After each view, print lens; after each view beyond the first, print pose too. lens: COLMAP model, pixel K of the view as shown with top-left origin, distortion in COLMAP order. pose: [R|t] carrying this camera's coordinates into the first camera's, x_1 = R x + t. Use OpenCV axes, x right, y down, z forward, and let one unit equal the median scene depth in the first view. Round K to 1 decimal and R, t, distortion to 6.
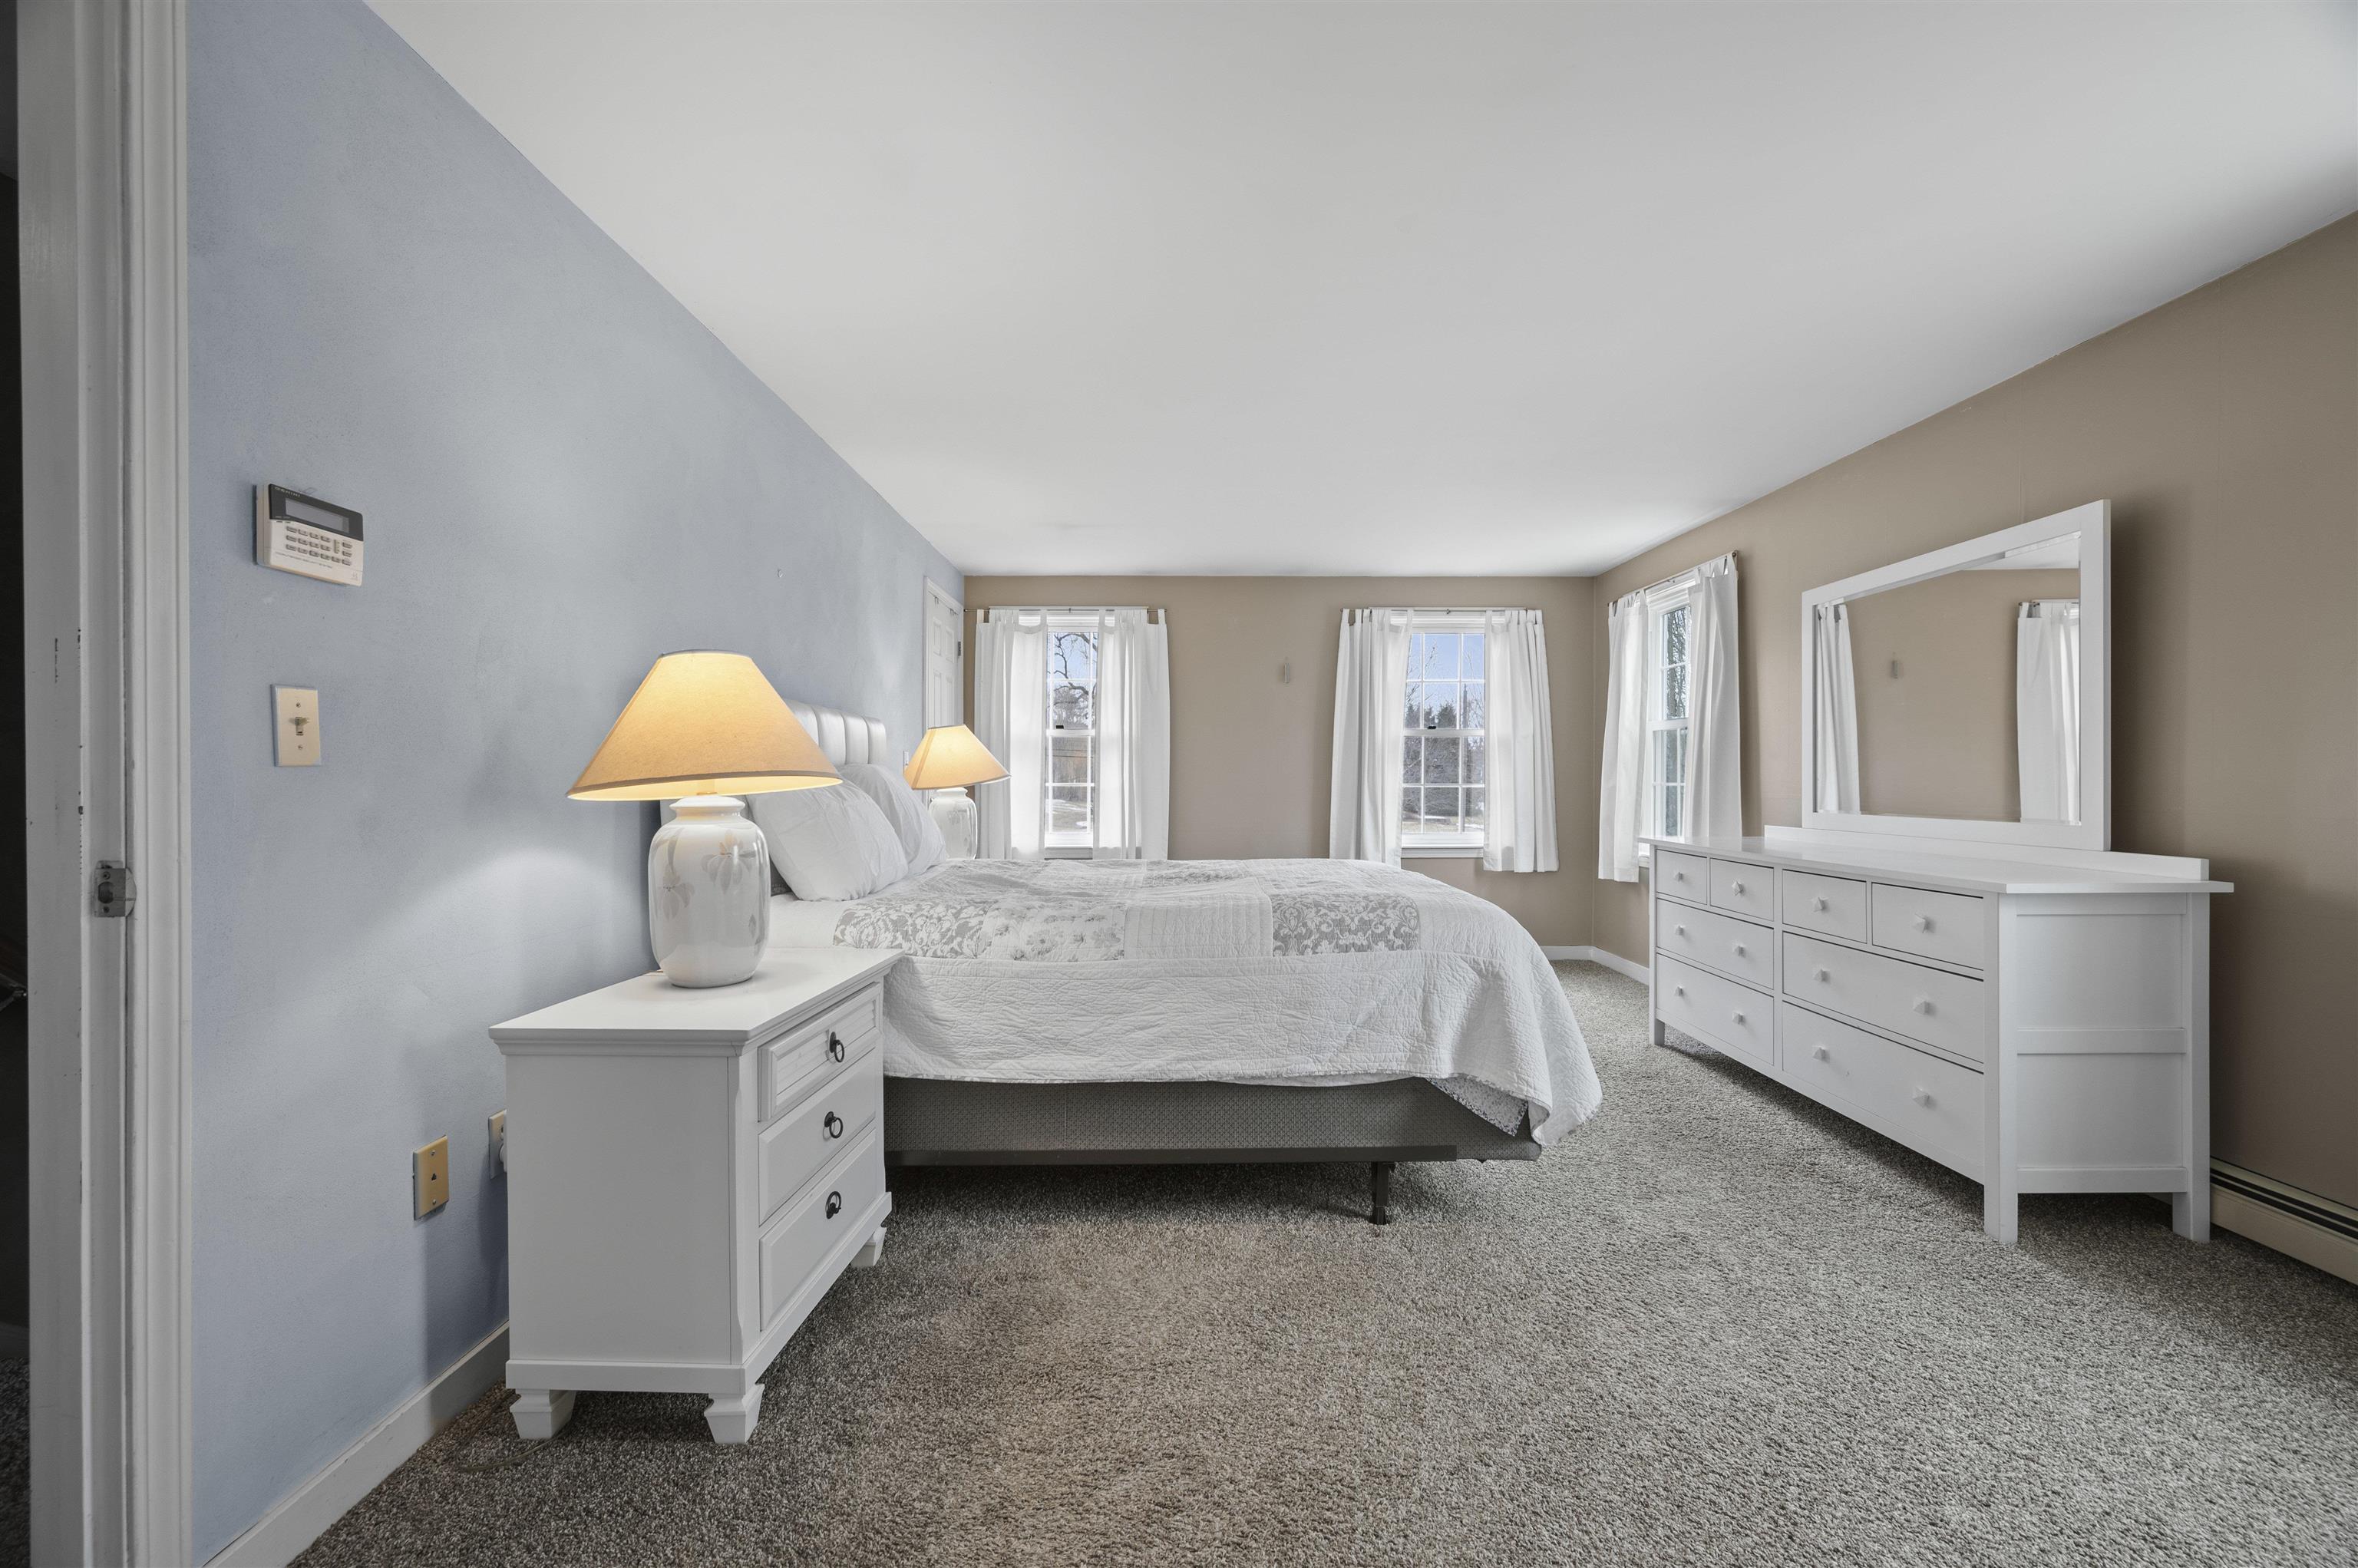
lens RADIAL K [[920.2, 0, 1179.0], [0, 920.2, 784.0], [0, 0, 1]] dist [-0.000745, -0.000337]
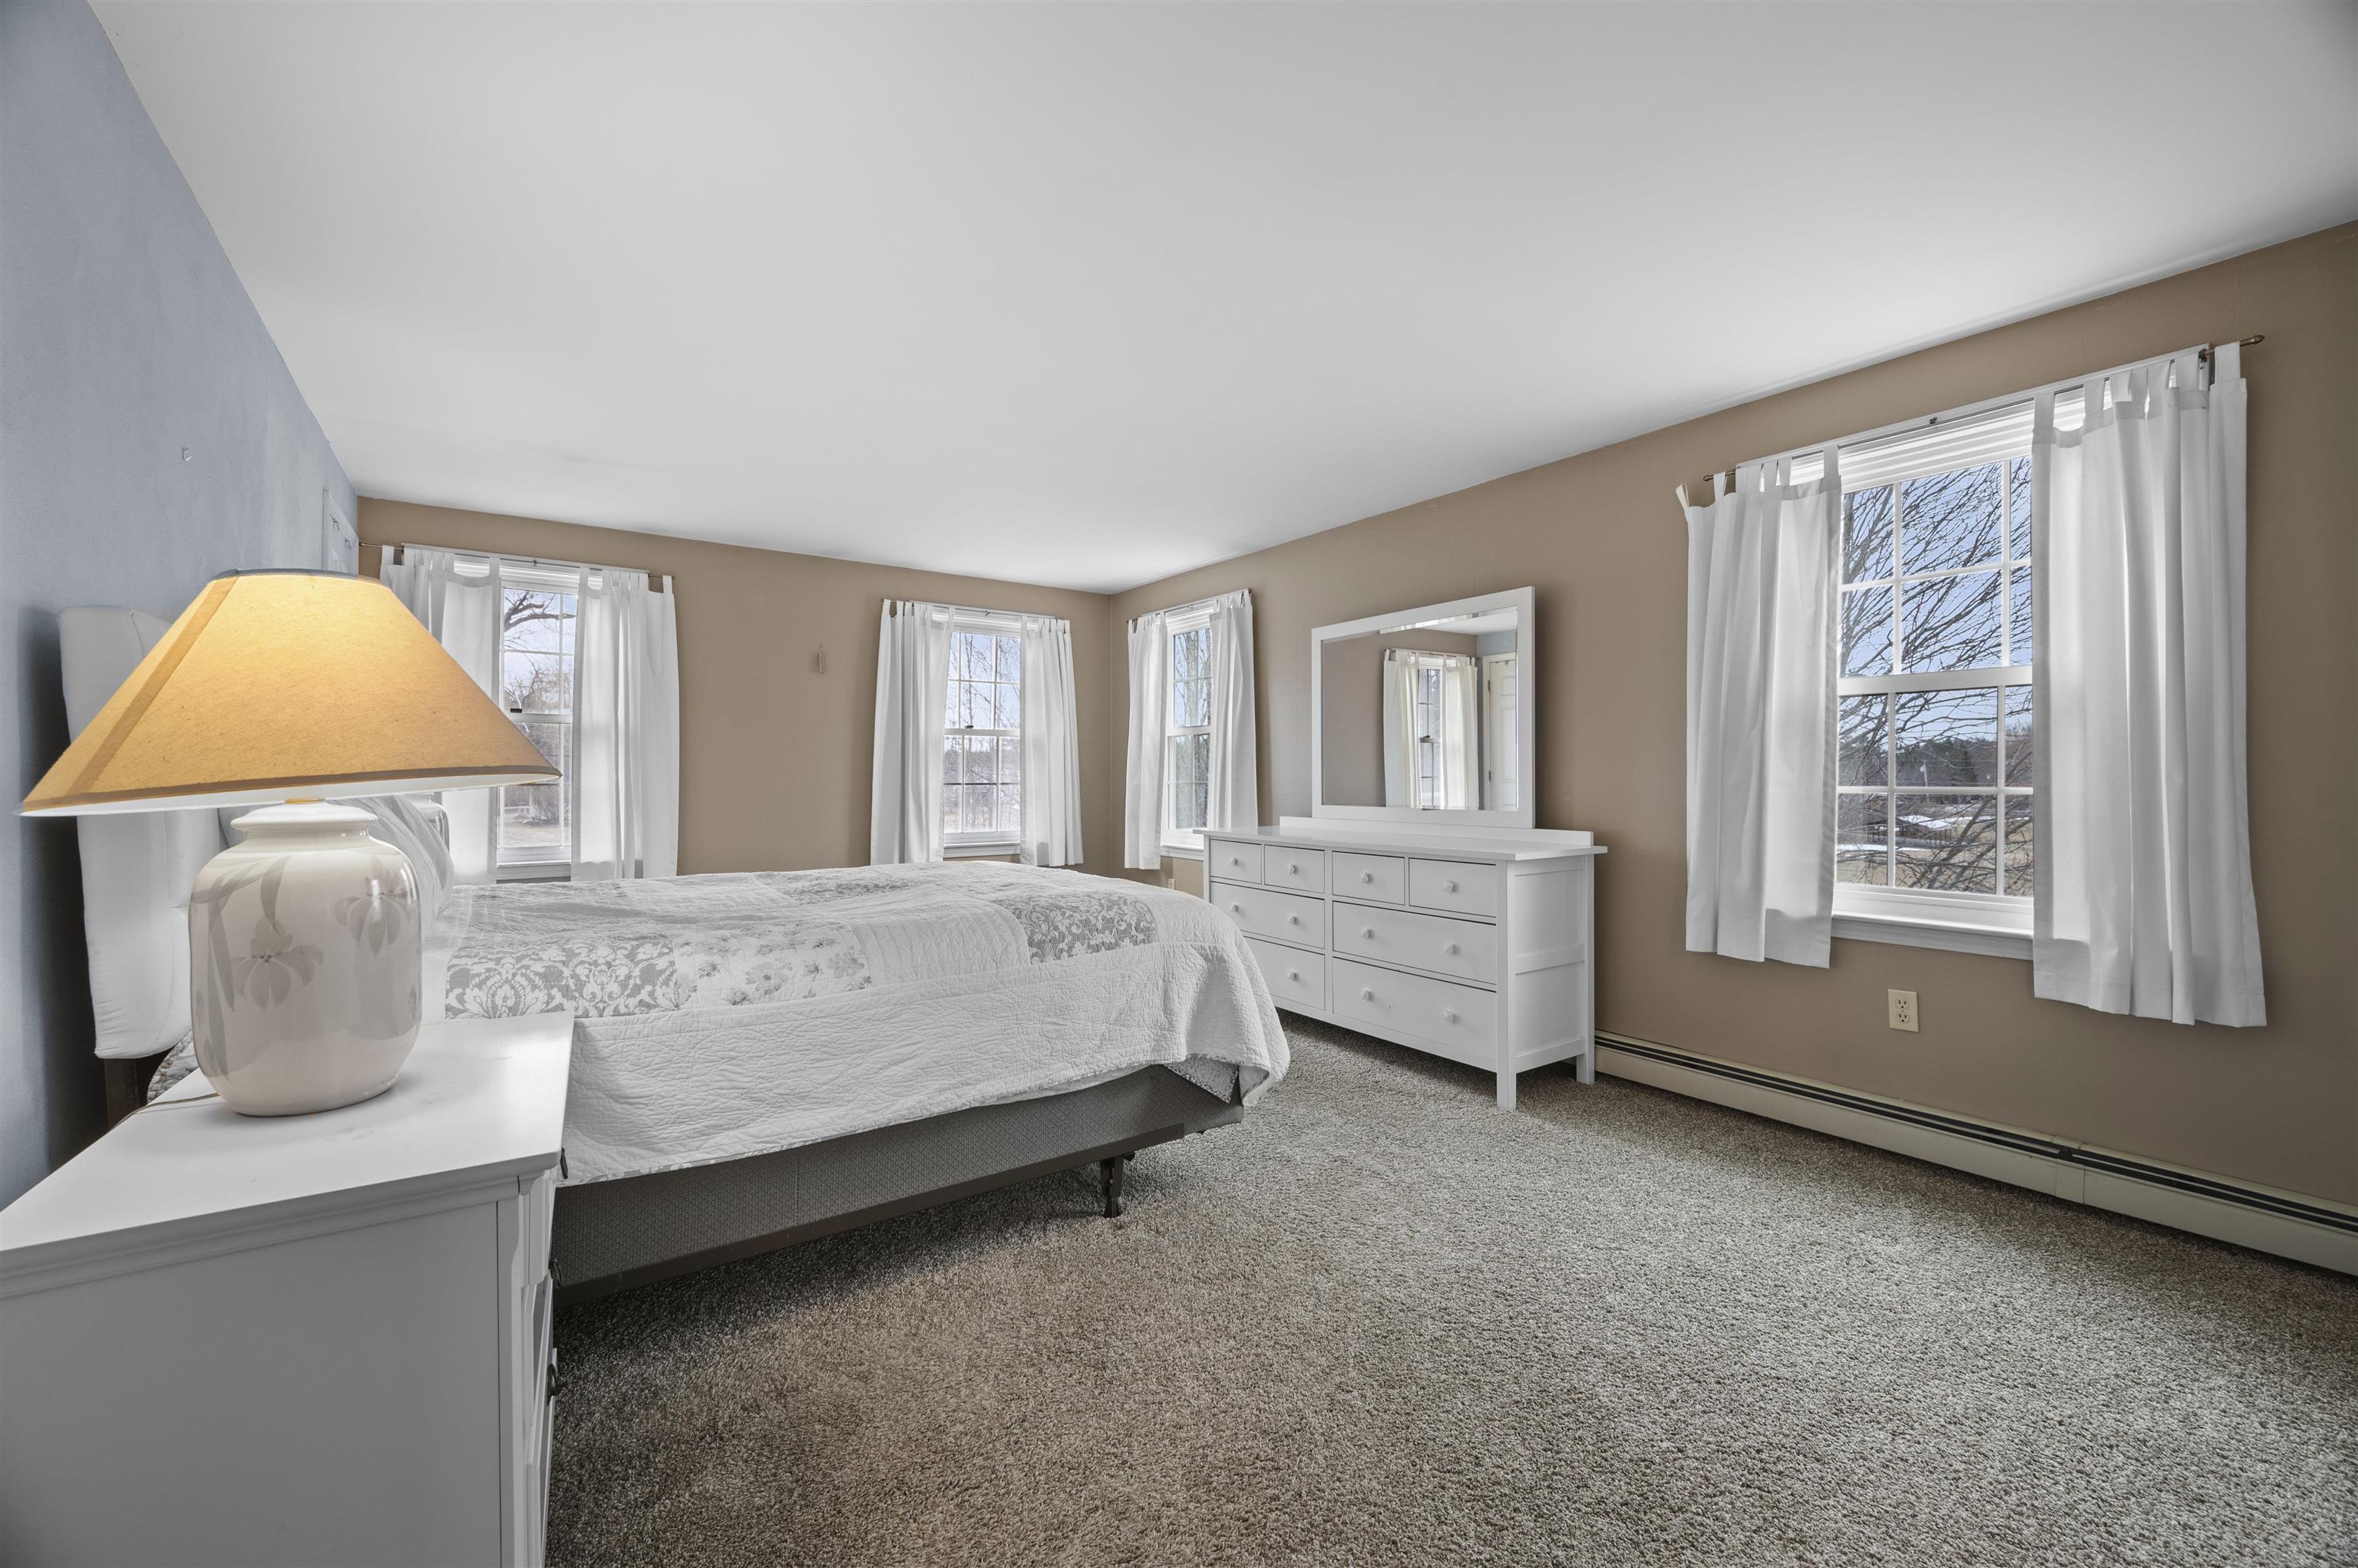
lens RADIAL K [[920.2, 0, 1179.0], [0, 920.2, 784.0], [0, 0, 1]] dist [-0.000745, -0.000337]
pose [[0.829424, -0.002415, 0.558615, -0.298892], [0.001769, 0.999997, 0.001697, -0.000763], [-0.558617, -0.000419, 0.829426, 0.121692]]
